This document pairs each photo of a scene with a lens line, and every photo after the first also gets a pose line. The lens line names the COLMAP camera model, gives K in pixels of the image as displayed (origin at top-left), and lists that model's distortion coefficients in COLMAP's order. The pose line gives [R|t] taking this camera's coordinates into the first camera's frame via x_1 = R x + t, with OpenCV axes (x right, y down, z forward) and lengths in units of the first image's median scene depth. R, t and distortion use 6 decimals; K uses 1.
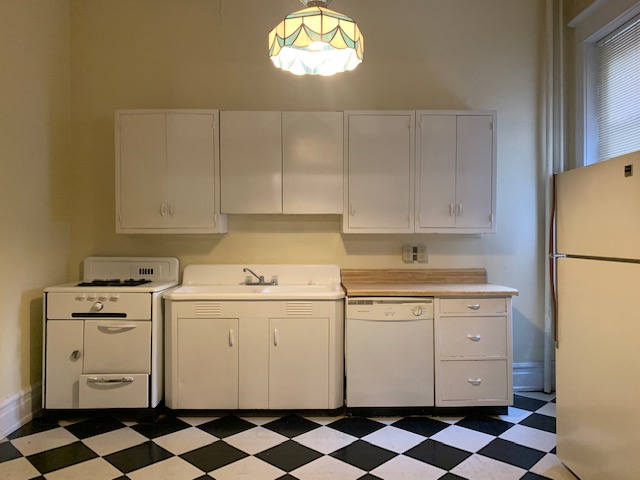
lens RADIAL K [[480.0, 0, 319.3], [0, 480.0, 237.9], [0, 0, 1]] dist [0.011104, 0.002667]
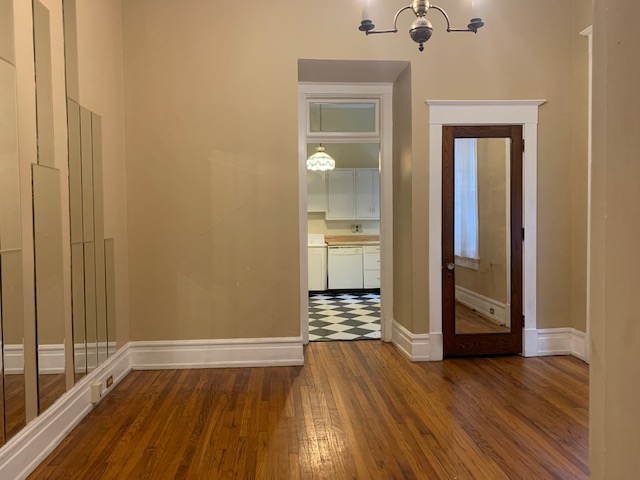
lens RADIAL K [[480.0, 0, 319.6], [0, 480.0, 239.6], [0, 0, 1]] dist [0.011104, 0.002667]
pose [[0.997566, -0.012518, 0.068590, -0.147357], [0.010046, 0.999292, 0.036264, 0.001247], [-0.068996, -0.035487, 0.996986, -1.373007]]
